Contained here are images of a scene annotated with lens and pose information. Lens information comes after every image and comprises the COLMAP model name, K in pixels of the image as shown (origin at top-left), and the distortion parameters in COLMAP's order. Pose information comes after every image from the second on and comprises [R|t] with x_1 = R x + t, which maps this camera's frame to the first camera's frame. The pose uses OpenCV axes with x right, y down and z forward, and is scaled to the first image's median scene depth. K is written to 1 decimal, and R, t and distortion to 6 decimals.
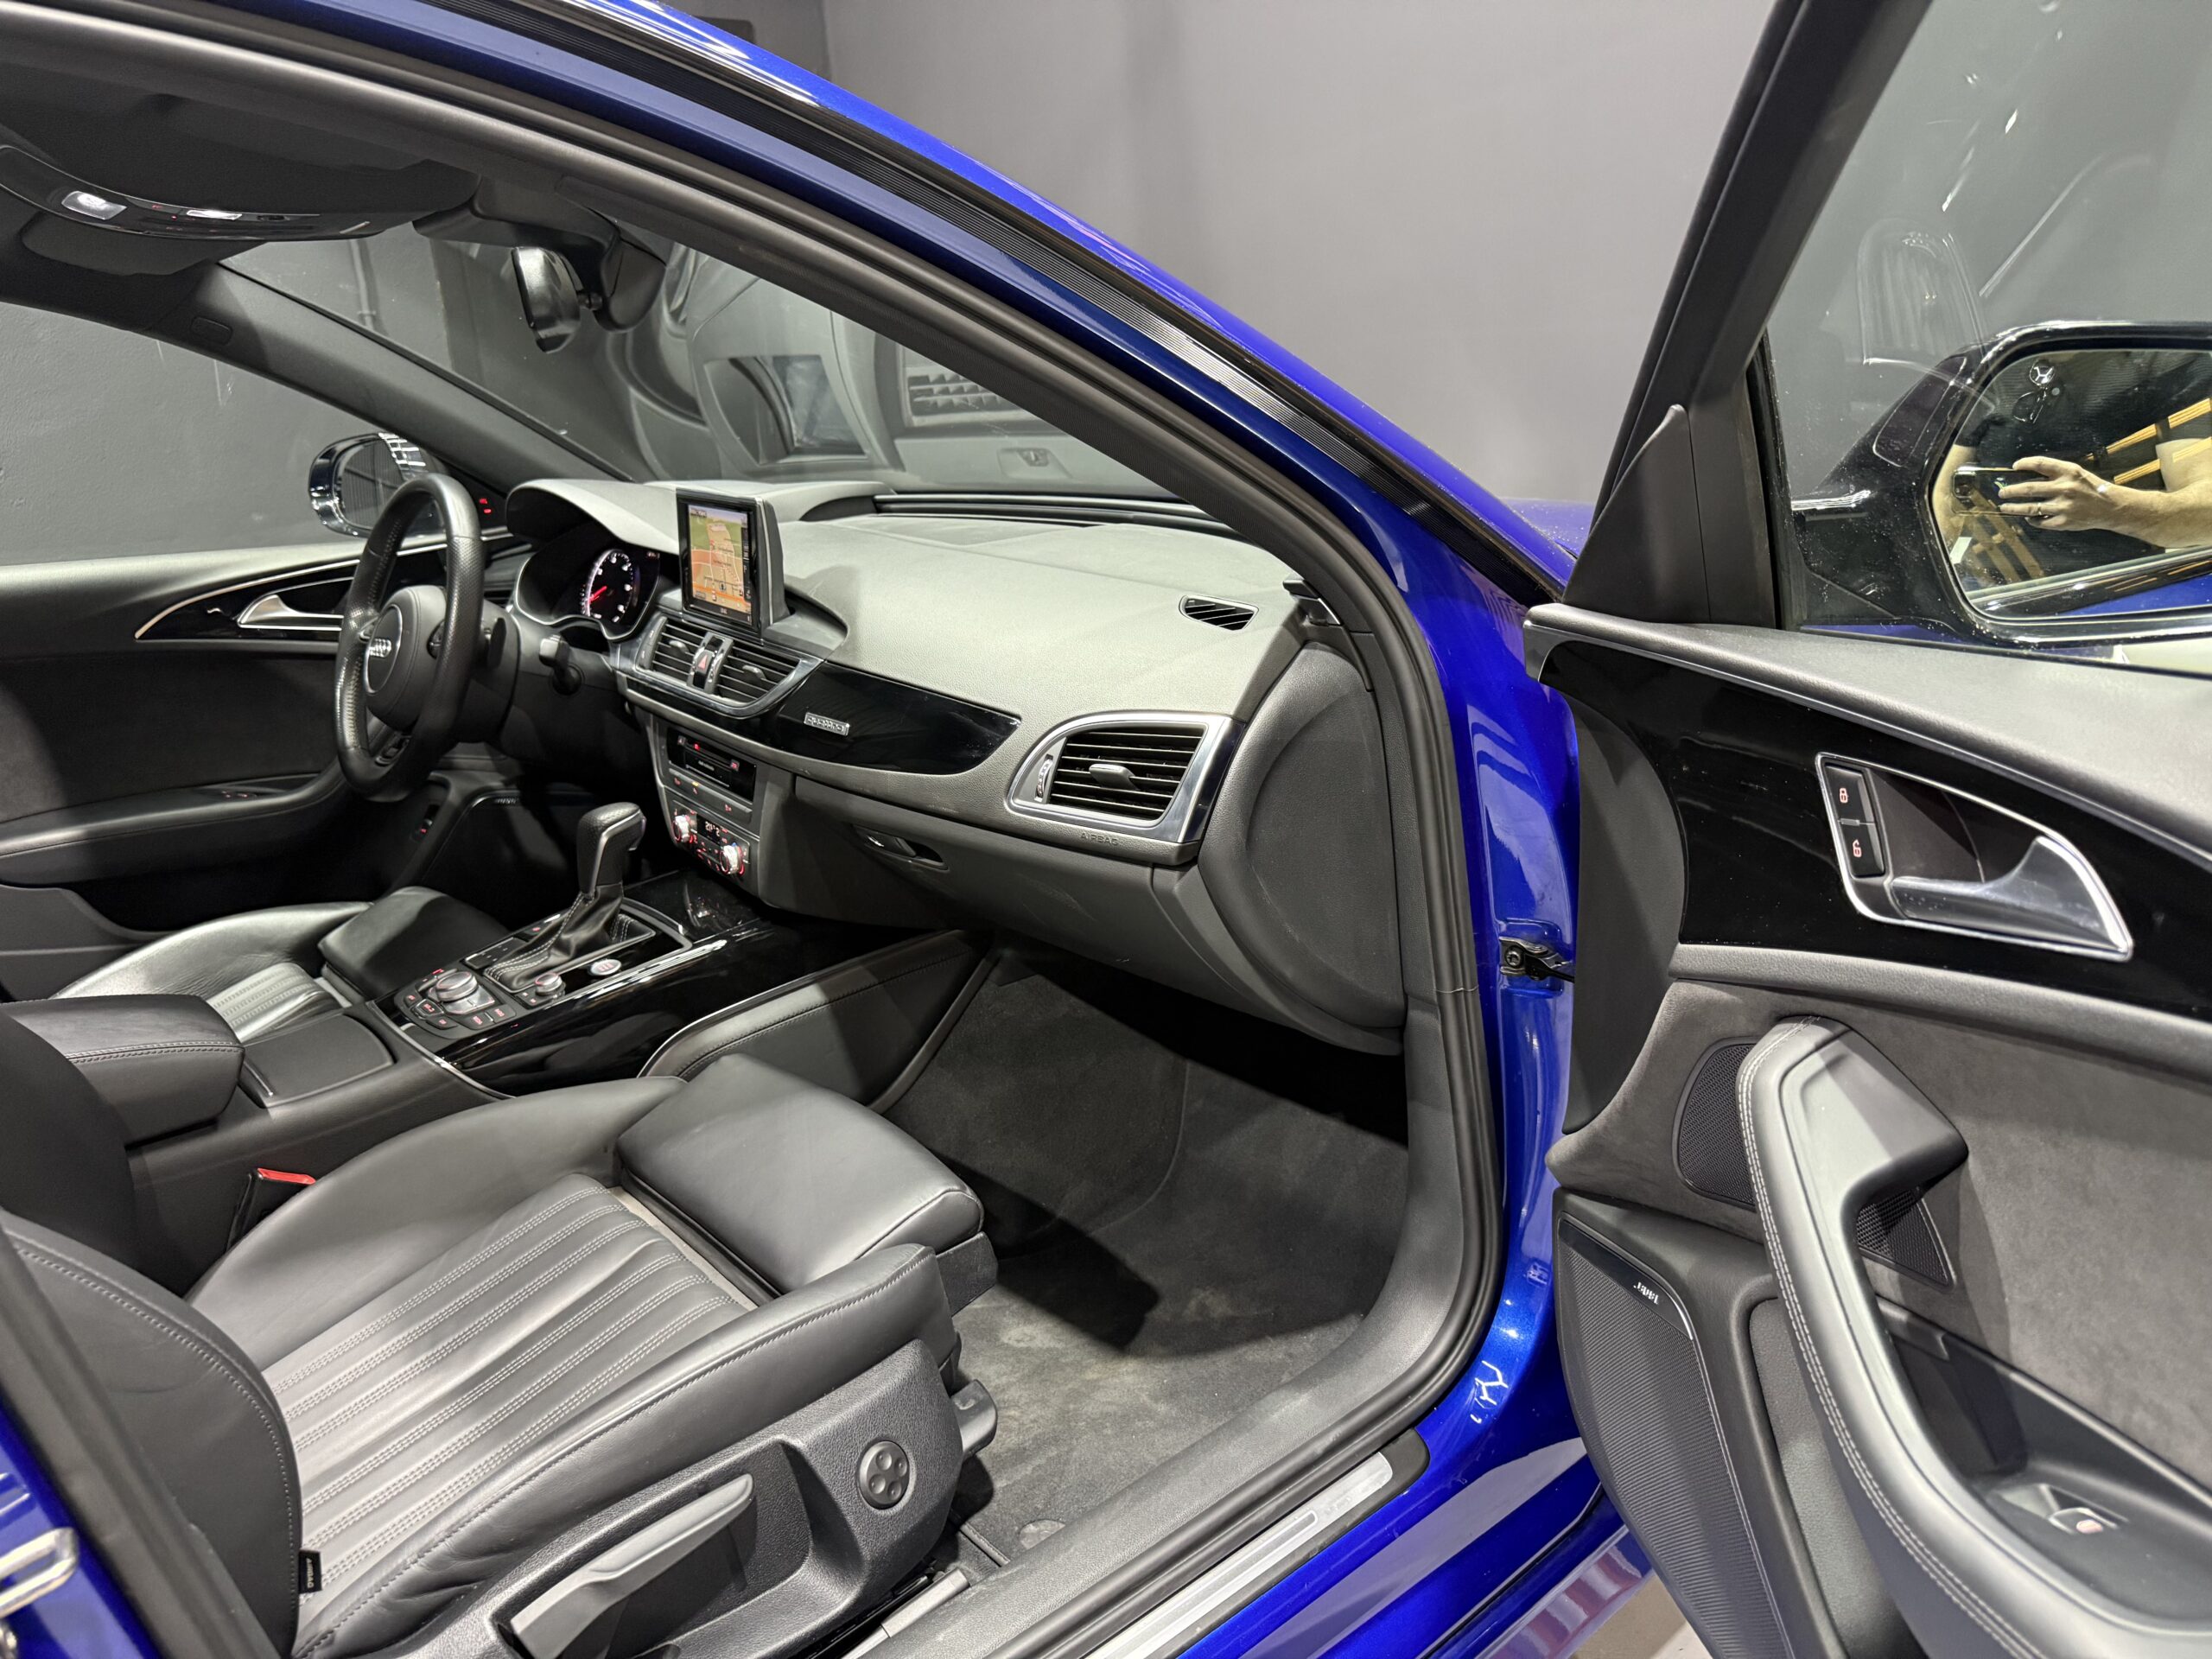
lens RADIAL K [[1561.5, 0, 1106.0], [0, 1561.5, 829.5], [0, 0, 1]] dist [0.044388, -0.053236]
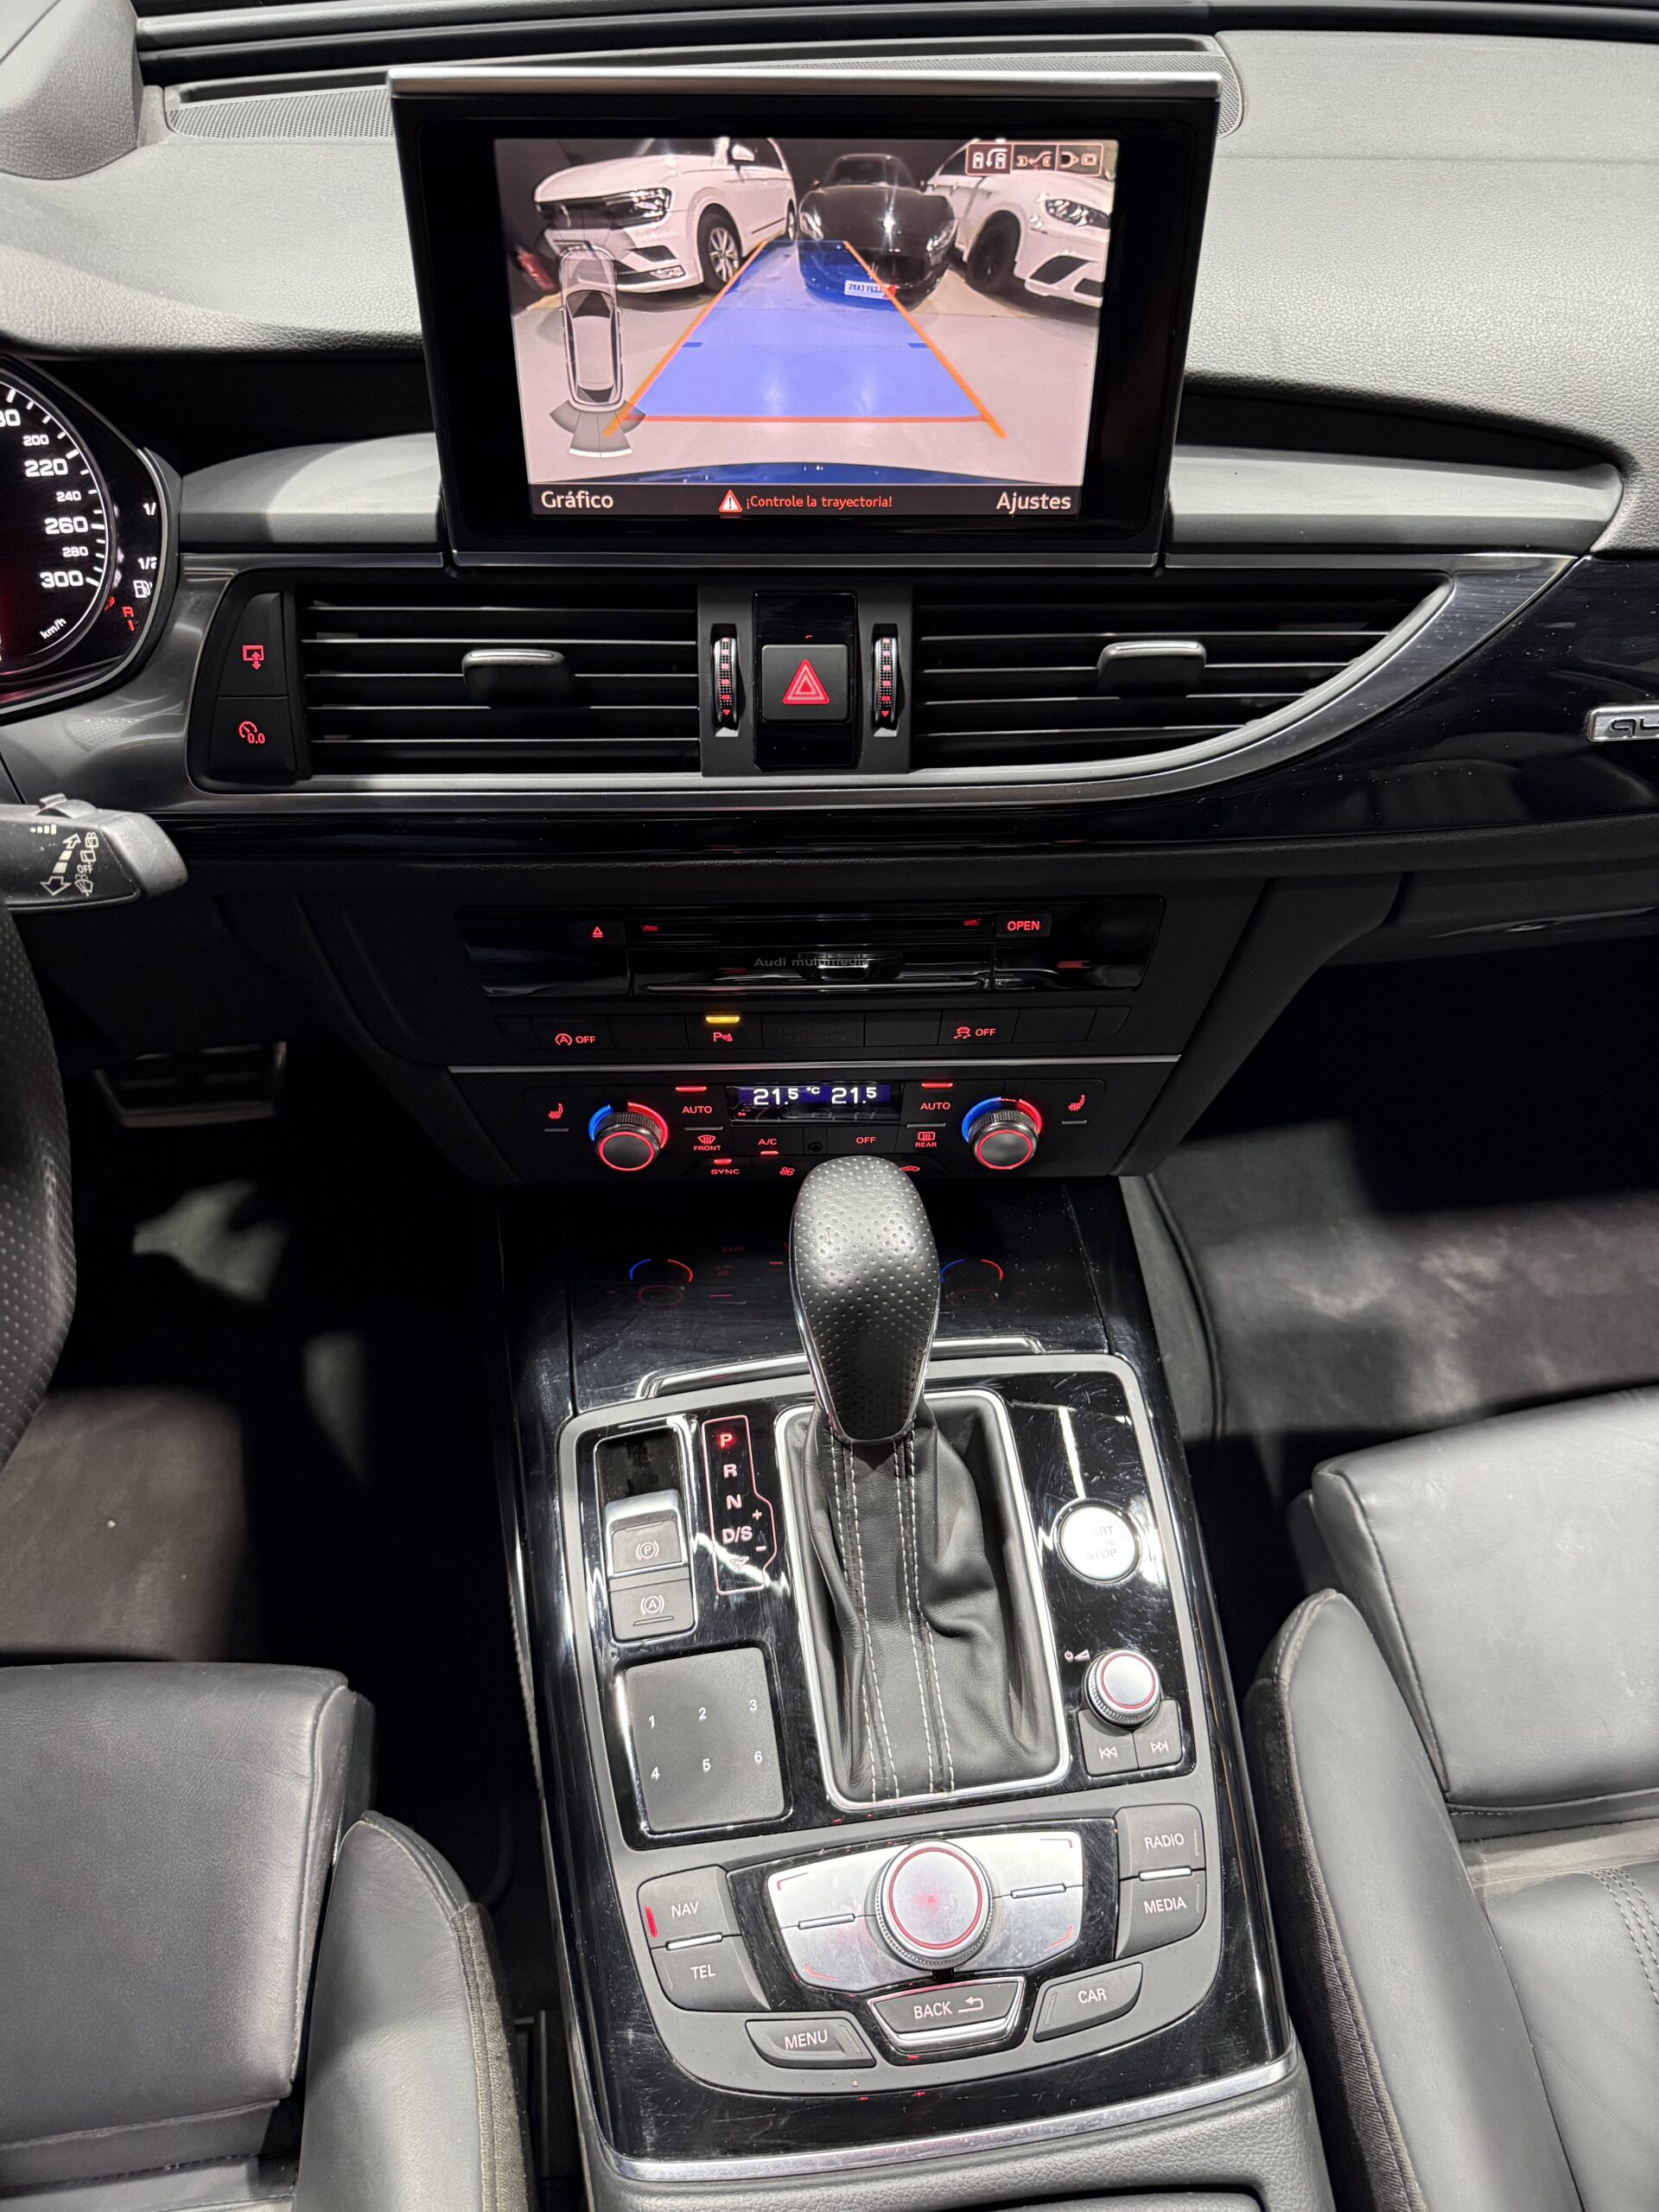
lens RADIAL K [[1609.5, 0, 825.8], [0, 1609.5, 1128.2], [0, 0, 1]] dist [0.002902, -0.002718]
pose [[0.546594, -0.544099, 0.636547, -0.502595], [0.216947, 0.826205, 0.519923, -0.197541], [-0.808807, -0.146089, 0.569639, 0.769167]]
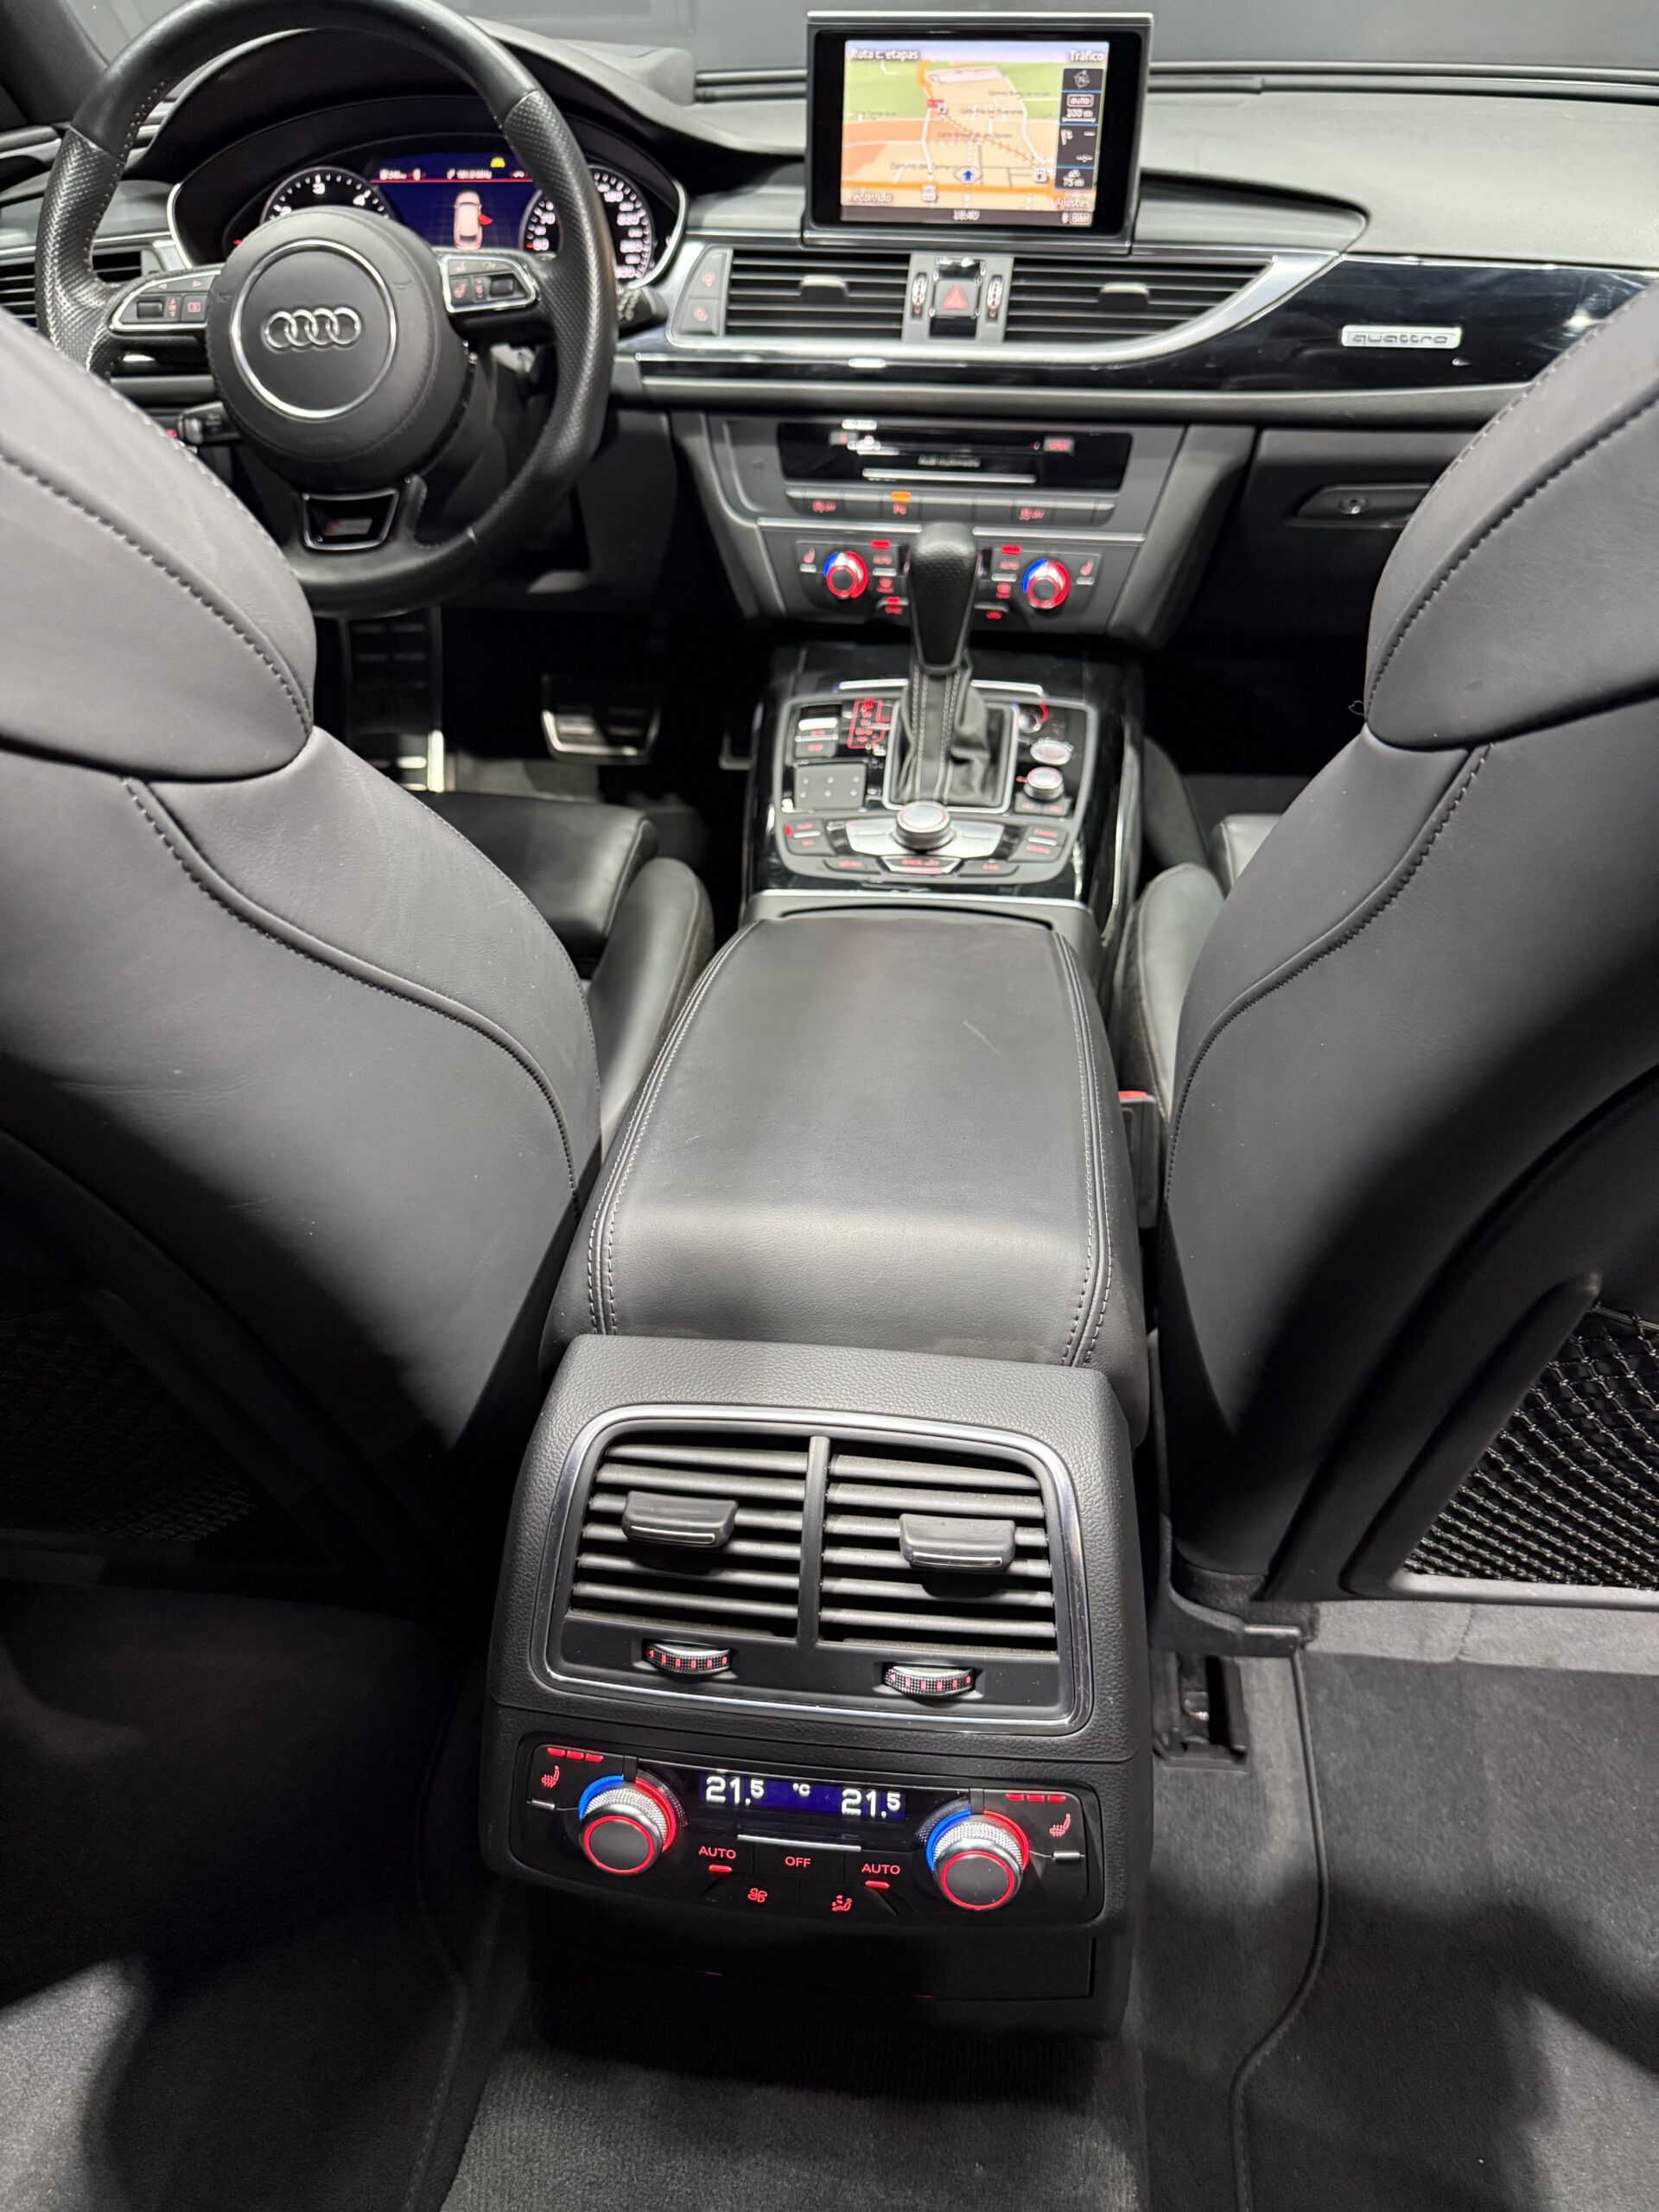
lens RADIAL K [[1602.3, 0, 829.5], [0, 1602.3, 1106.0], [0, 0, 1]] dist [0.013763, -0.043496]
pose [[0.727571, -0.338440, 0.596741, -0.811161], [0.162711, 0.930153, 0.329150, -0.017707], [-0.666458, -0.142383, 0.731820, 0.458767]]
